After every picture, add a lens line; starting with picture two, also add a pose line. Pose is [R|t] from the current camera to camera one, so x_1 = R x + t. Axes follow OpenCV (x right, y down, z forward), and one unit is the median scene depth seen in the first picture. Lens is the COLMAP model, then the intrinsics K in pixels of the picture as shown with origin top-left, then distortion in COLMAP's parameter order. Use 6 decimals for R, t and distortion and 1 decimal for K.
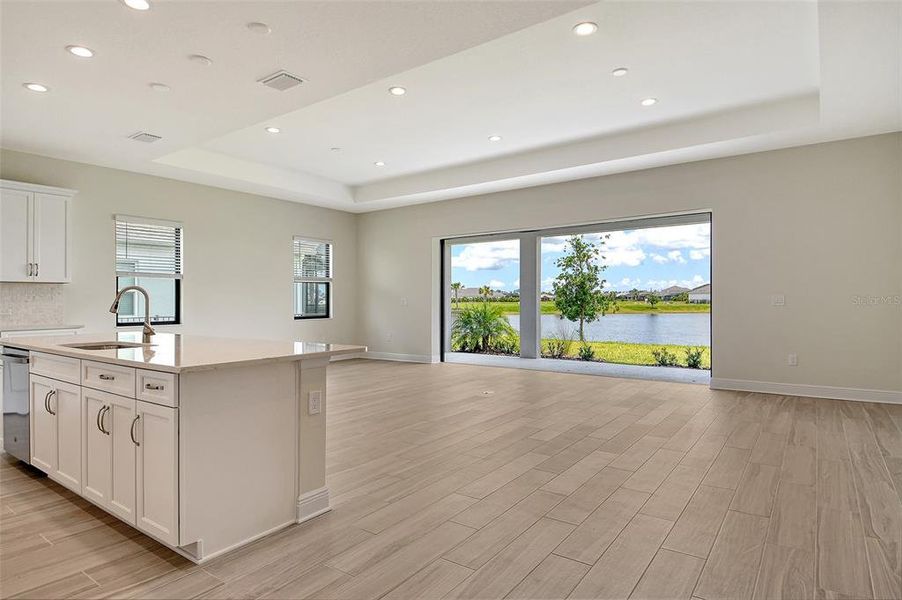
lens RADIAL K [[504.2, 0, 460.5], [0, 504.2, 301.8], [0, 0, 1]] dist [0.049688, -0.049857]
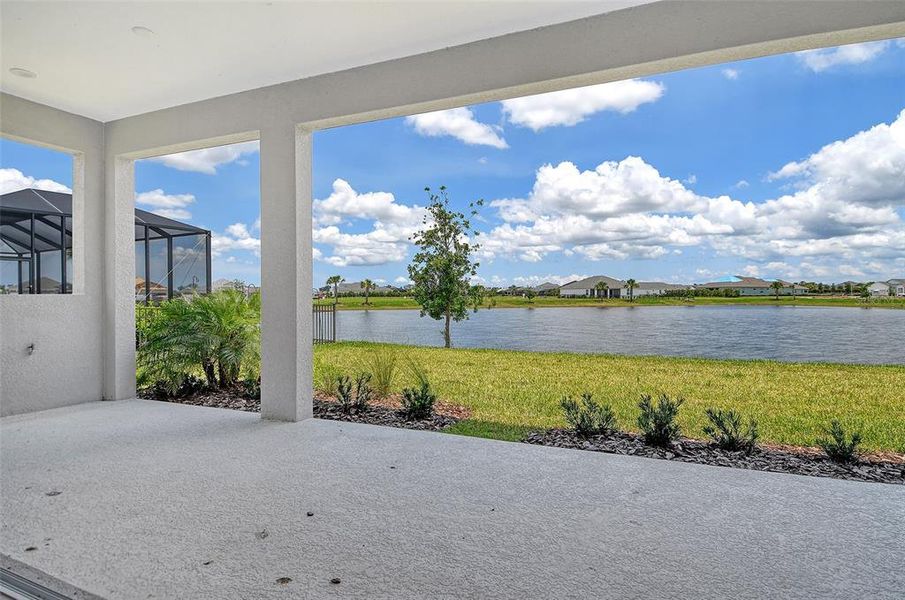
lens RADIAL K [[478.0, 0, 463.1], [0, 478.0, 296.4], [0, 0, 1]] dist [-0.001379, -0.000985]
pose [[0.974488, 0.001461, 0.224433, 0.108134], [-0.001242, 0.999999, -0.001116, 0.005933], [-0.224434, 0.000808, 0.974489, 0.325621]]
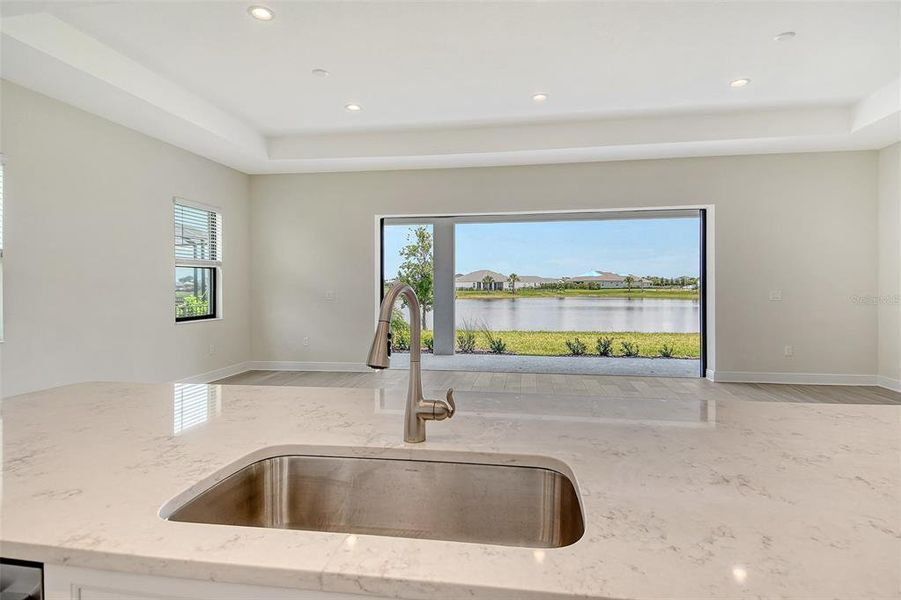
lens RADIAL K [[477.1, 0, 458.7], [0, 477.1, 290.6], [0, 0, 1]] dist [0.066605, -0.050290]
pose [[0.891938, 0.000616, 0.452157, -0.130632], [-0.002782, 0.999988, 0.004127, -0.004671], [-0.452148, -0.004939, 0.891929, 0.120522]]
